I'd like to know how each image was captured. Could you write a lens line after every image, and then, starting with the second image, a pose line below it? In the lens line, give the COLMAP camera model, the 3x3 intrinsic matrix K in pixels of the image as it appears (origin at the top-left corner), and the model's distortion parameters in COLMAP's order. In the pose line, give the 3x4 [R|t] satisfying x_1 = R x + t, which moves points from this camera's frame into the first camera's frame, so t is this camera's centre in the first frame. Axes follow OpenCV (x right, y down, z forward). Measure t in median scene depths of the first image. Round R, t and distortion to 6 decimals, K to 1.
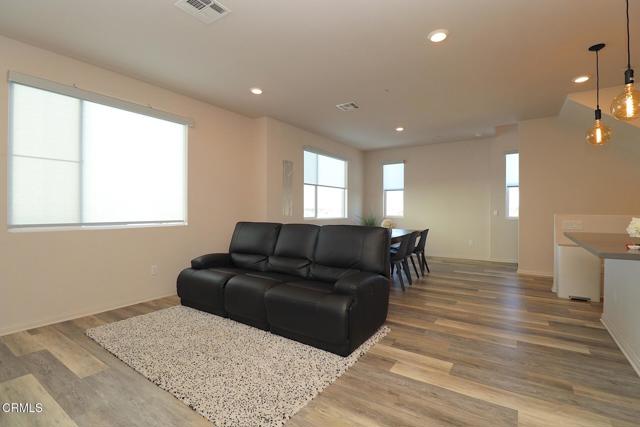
lens RADIAL K [[296.6, 0, 326.9], [0, 296.6, 211.1], [0, 0, 1]] dist [-0.003028, -0.010893]
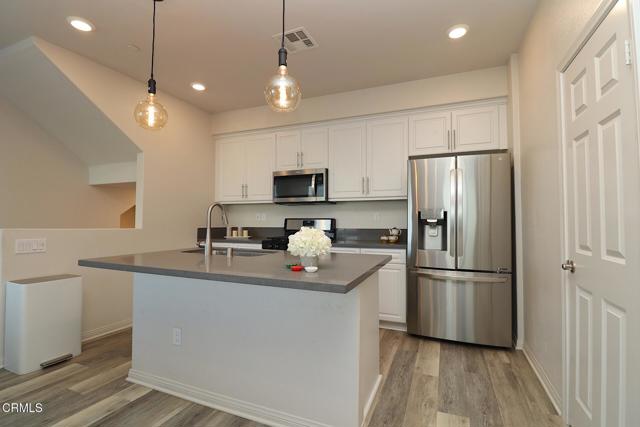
lens RADIAL K [[296.6, 0, 326.6], [0, 296.6, 212.0], [0, 0, 1]] dist [-0.003028, -0.010893]
pose [[-0.195874, 0.029054, 0.980199, 0.128764], [0.001748, 0.999570, -0.029279, -0.005307], [-0.980627, -0.004022, -0.195841, 0.598861]]
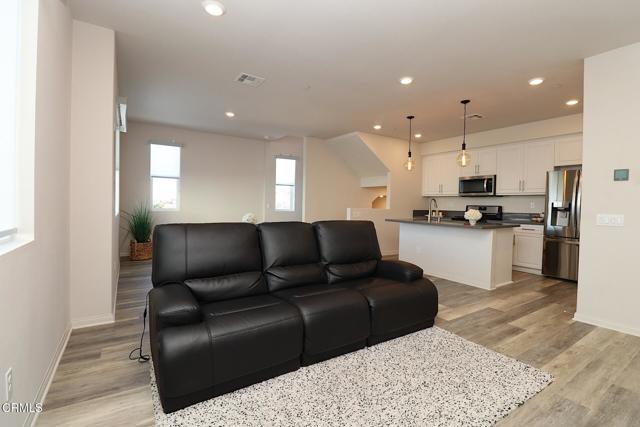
lens RADIAL K [[296.6, 0, 325.4], [0, 296.6, 212.0], [0, 0, 1]] dist [-0.003028, -0.010893]
pose [[0.390760, -0.016298, 0.920348, -0.822472], [-0.015725, 0.999579, 0.024377, -0.004954], [-0.920358, -0.023998, 0.390340, 0.621630]]
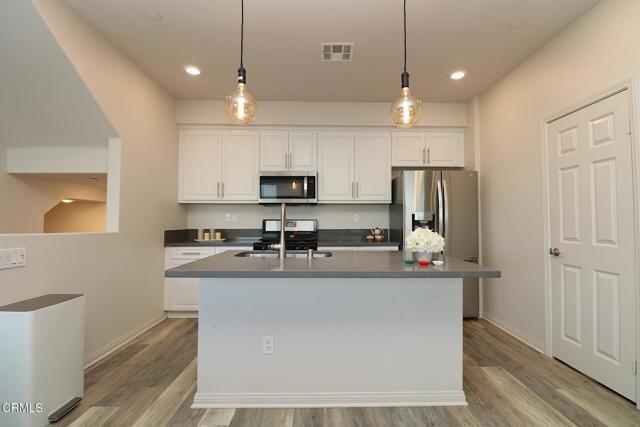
lens RADIAL K [[296.6, 0, 326.2], [0, 296.6, 211.7], [0, 0, 1]] dist [-0.003028, -0.010893]
pose [[-0.567302, 0.027376, 0.823054, 0.241041], [0.002309, 0.999496, -0.031653, -0.008230], [-0.823506, -0.016057, -0.567080, 1.000143]]
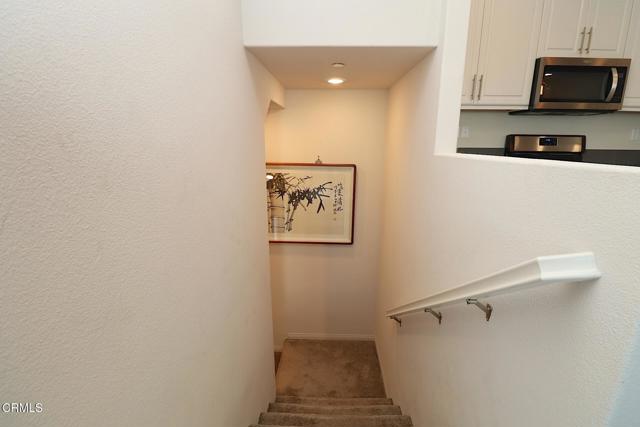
lens RADIAL K [[296.6, 0, 327.6], [0, 296.6, 210.7], [0, 0, 1]] dist [-0.003028, -0.010893]
pose [[-0.530108, -0.202535, 0.823387, 0.917284], [-0.000919, 0.971191, 0.238300, -0.004170], [-0.847930, 0.125568, -0.515022, 1.437277]]
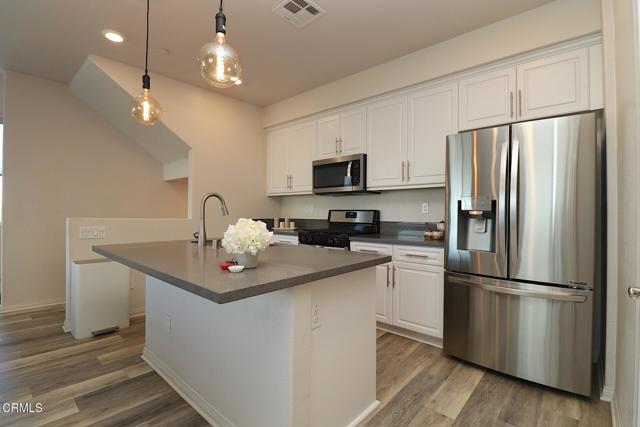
lens RADIAL K [[296.6, 0, 327.1], [0, 296.6, 211.7], [0, 0, 1]] dist [-0.003028, -0.010893]
pose [[0.137509, 0.004693, 0.990489, 0.214159], [-0.002603, 0.999987, -0.004376, -0.003177], [-0.990497, -0.001976, 0.137519, 0.372025]]
